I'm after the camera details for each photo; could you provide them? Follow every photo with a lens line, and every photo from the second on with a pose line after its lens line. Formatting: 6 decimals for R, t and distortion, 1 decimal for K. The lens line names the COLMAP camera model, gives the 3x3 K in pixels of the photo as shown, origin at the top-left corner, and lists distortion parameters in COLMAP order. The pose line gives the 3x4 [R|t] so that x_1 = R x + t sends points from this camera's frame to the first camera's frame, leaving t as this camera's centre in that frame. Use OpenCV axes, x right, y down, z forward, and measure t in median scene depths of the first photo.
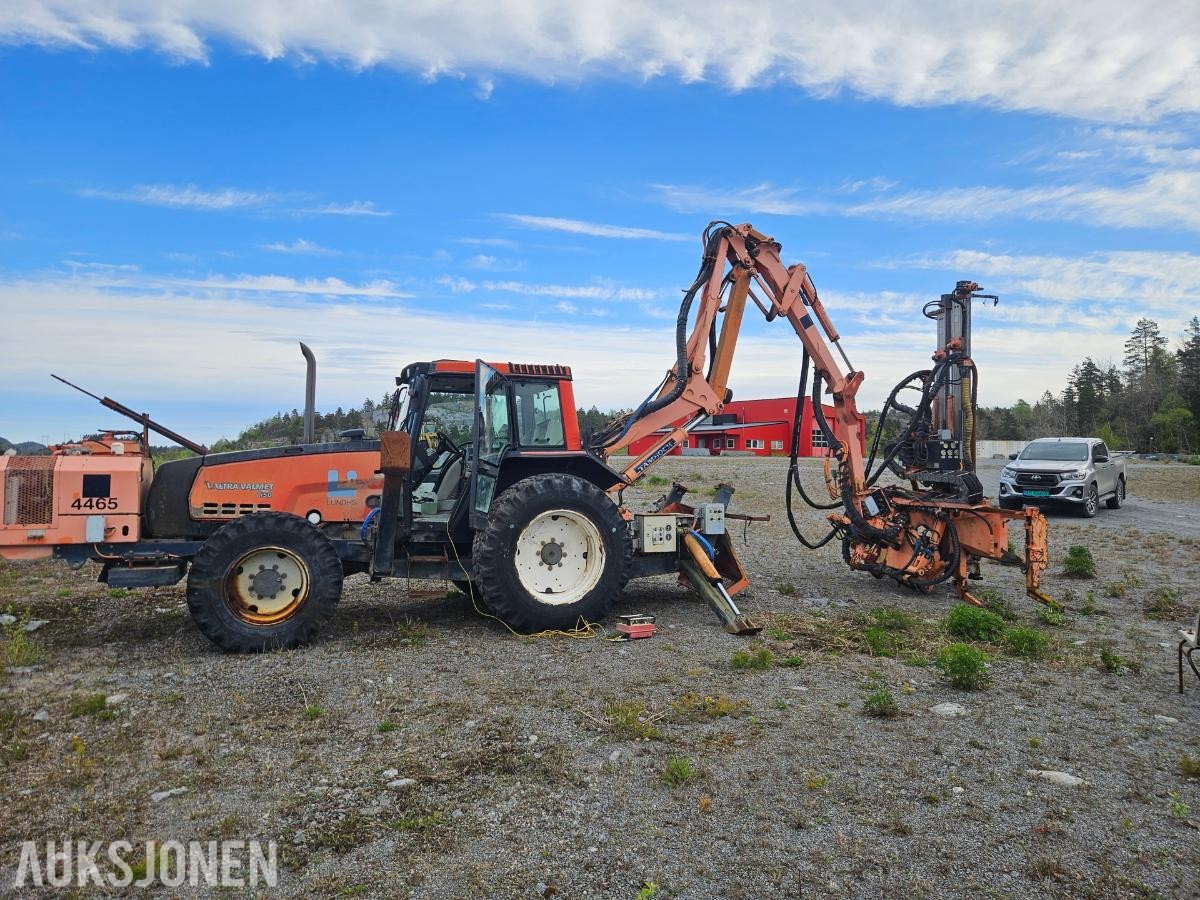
lens RADIAL K [[818.1, 0, 599.5], [0, 818.1, 610.0], [0, 0, 1]] dist [0.020861, -0.007468]
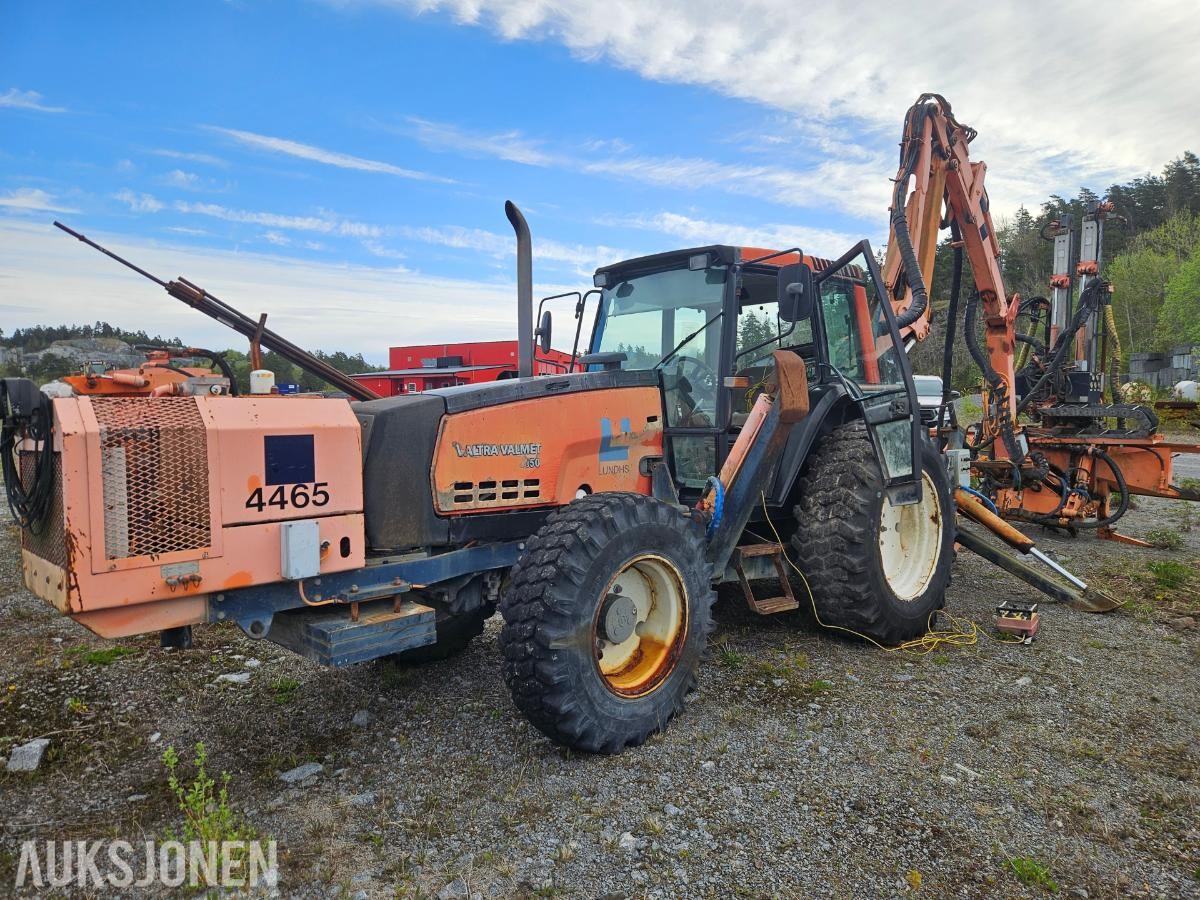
lens RADIAL K [[828.2, 0, 619.9], [0, 828.2, 447.8], [0, 0, 1]] dist [0.048025, -0.027688]
pose [[0.917396, -0.033738, 0.396542, -0.097500], [0.083904, 0.990401, -0.109847, -0.013584], [-0.389030, 0.134045, 0.911421, 0.073705]]
